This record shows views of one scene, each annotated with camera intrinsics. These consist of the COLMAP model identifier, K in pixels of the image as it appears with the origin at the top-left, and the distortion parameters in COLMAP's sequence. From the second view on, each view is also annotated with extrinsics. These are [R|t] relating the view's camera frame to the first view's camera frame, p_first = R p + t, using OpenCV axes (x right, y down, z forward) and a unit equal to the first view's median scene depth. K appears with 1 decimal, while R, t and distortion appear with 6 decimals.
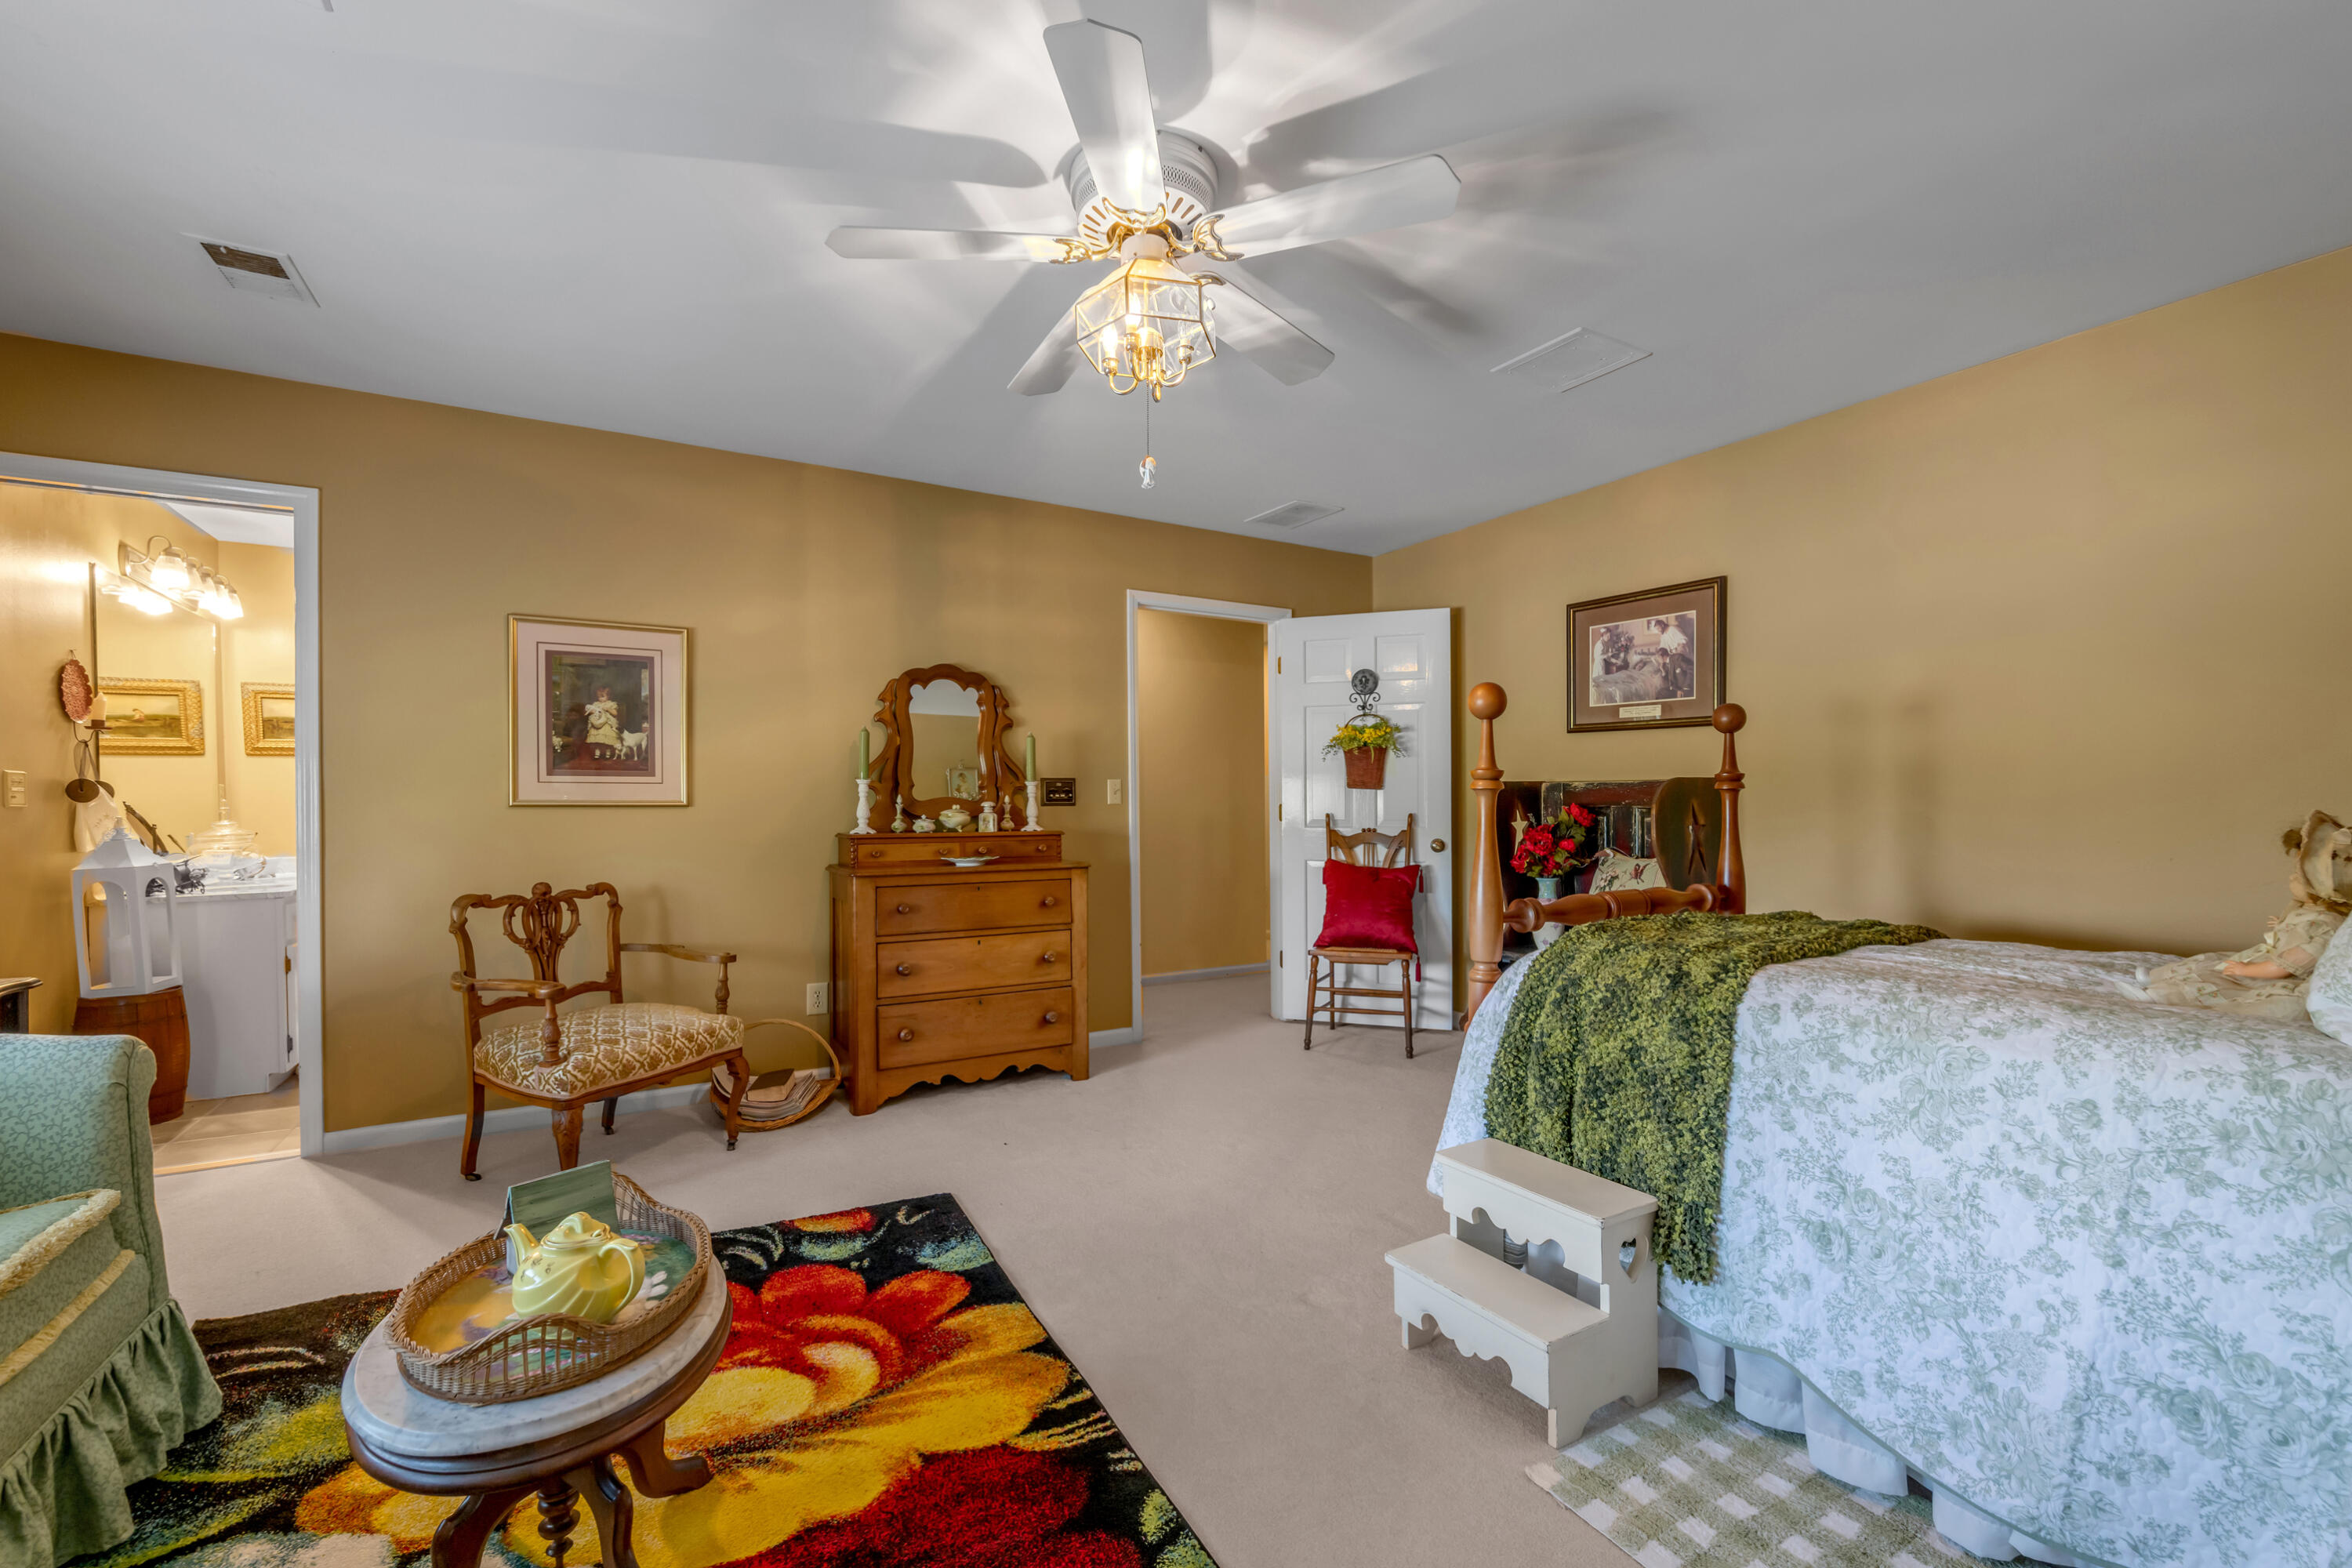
lens RADIAL K [[979.9, 0, 1175.4], [0, 979.9, 822.0], [0, 0, 1]] dist [0.000923, 0.000057]
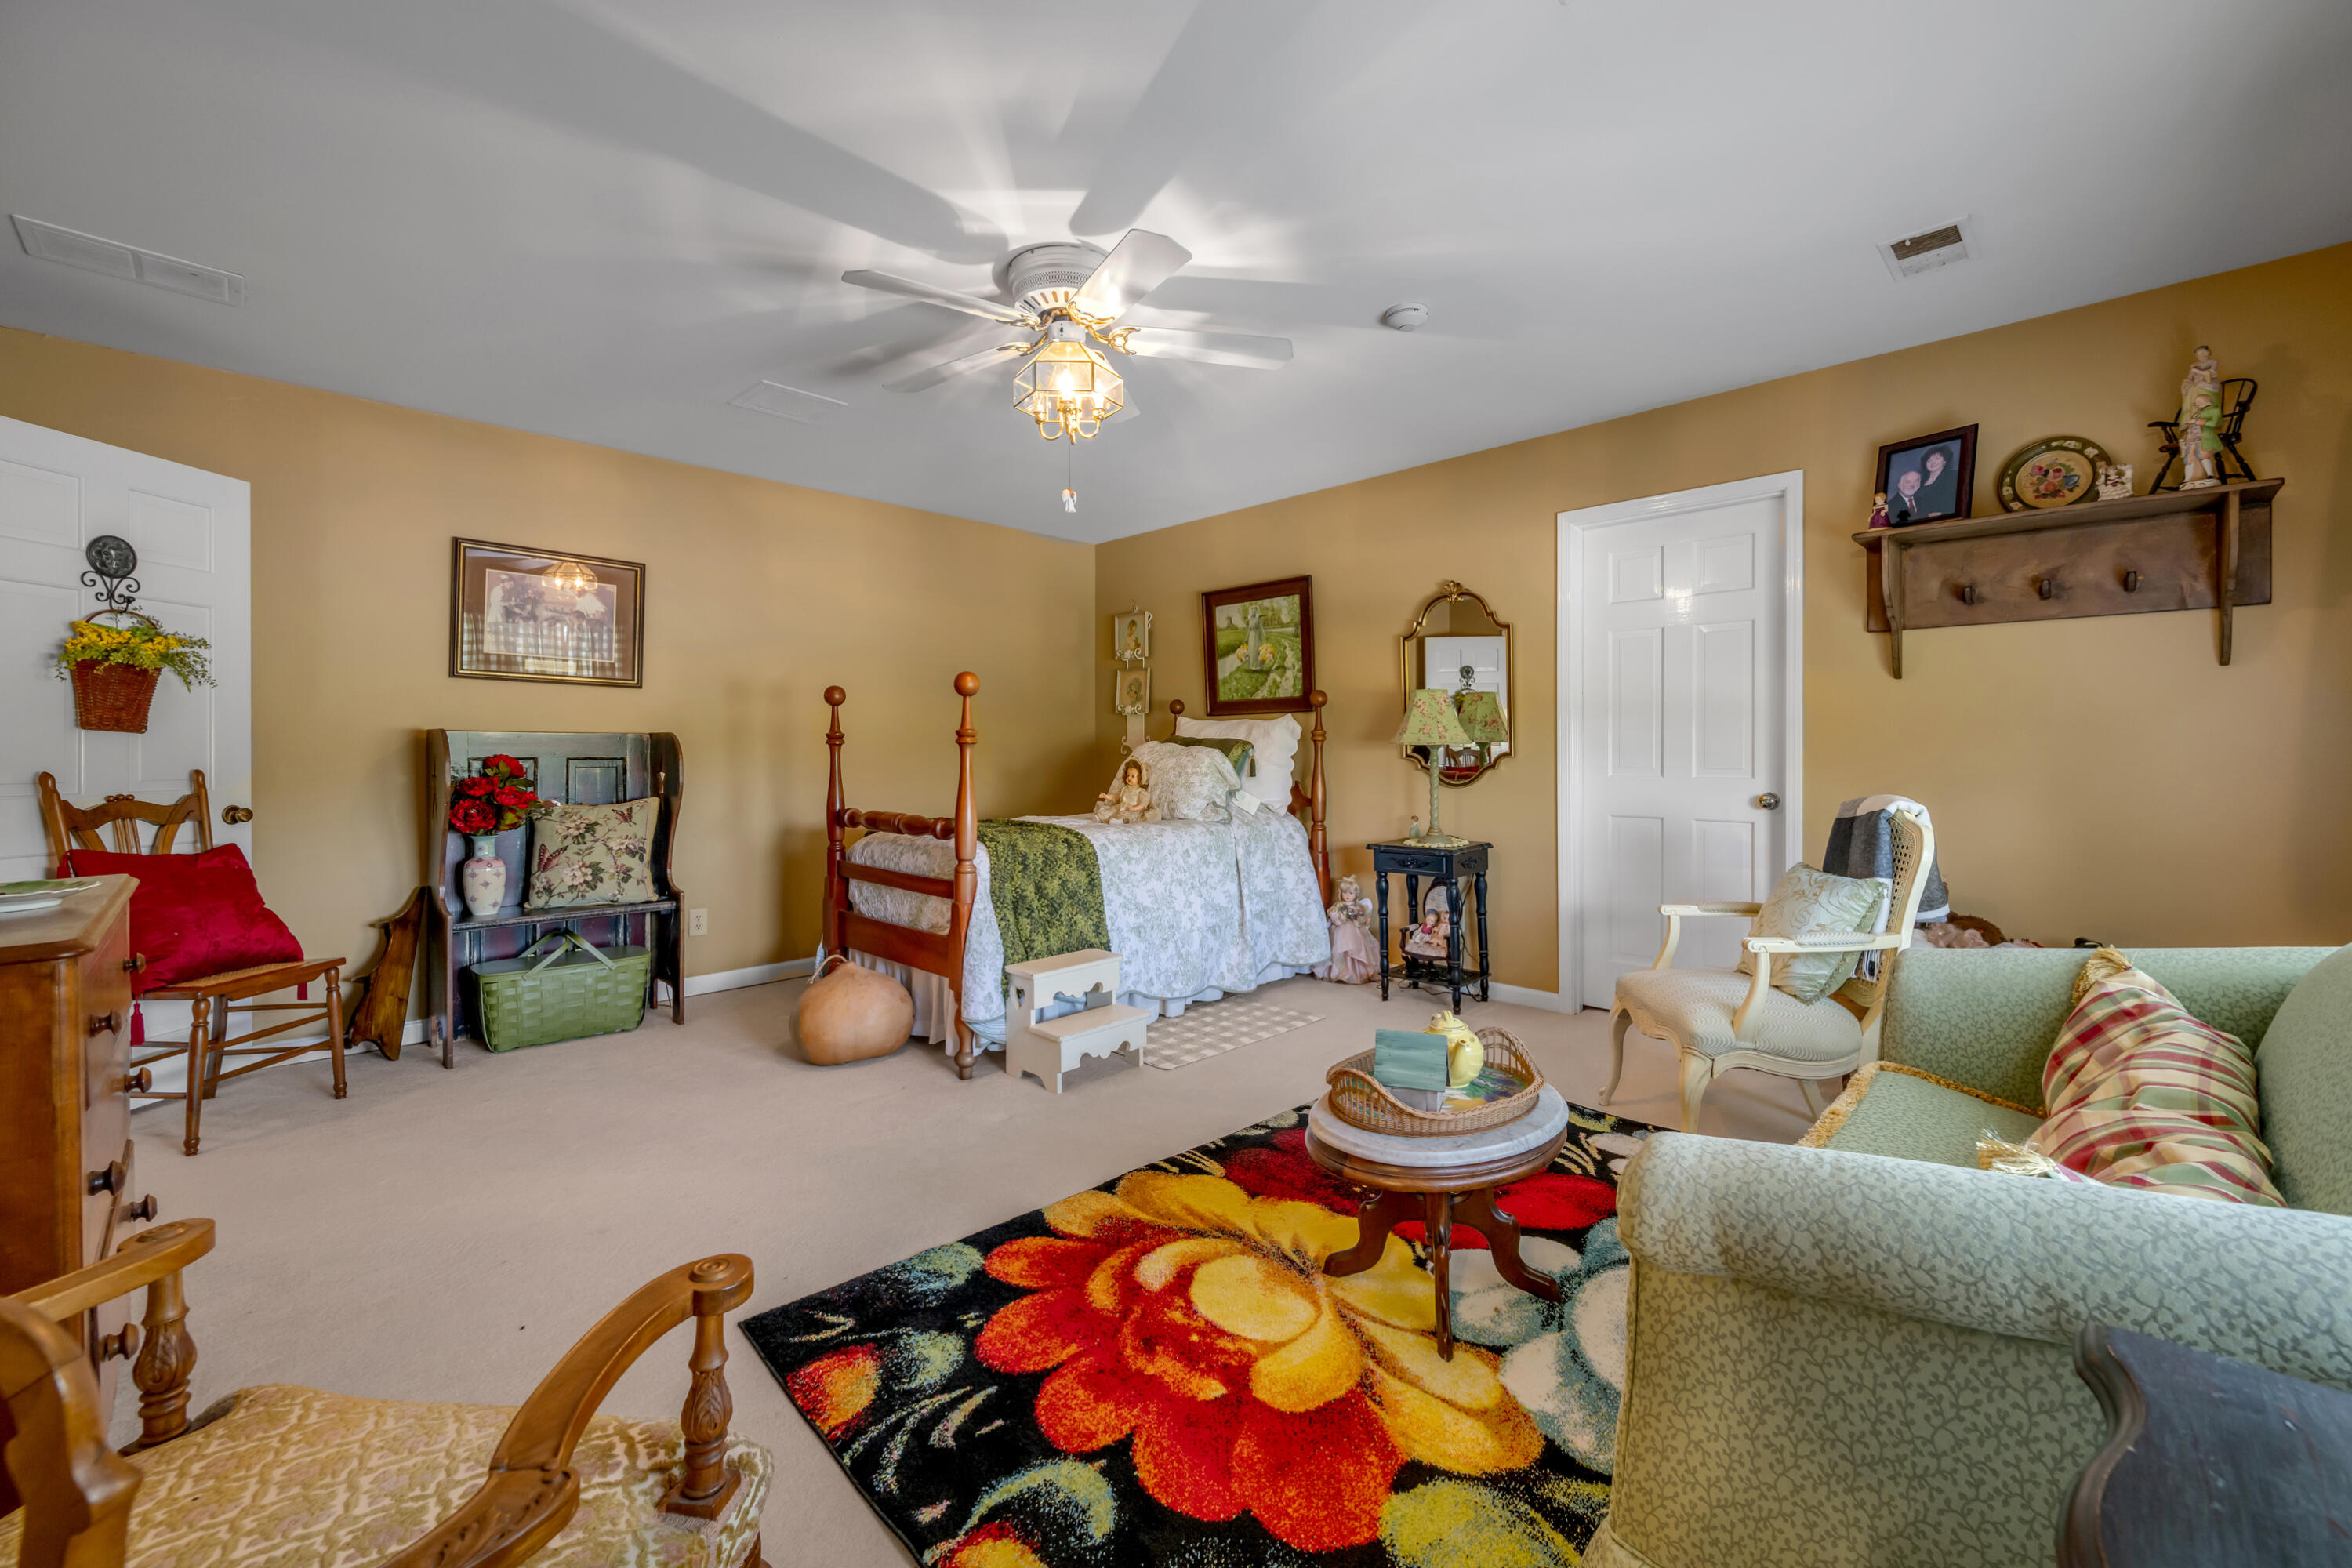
lens RADIAL K [[958.3, 0, 1189.3], [0, 958.3, 766.7], [0, 0, 1]] dist [0.000789, 0.000147]
pose [[-0.269128, -0.007177, 0.963078, -1.112414], [0.022892, 0.999642, 0.013847, -0.008708], [-0.962832, 0.025773, -0.268867, 1.018218]]
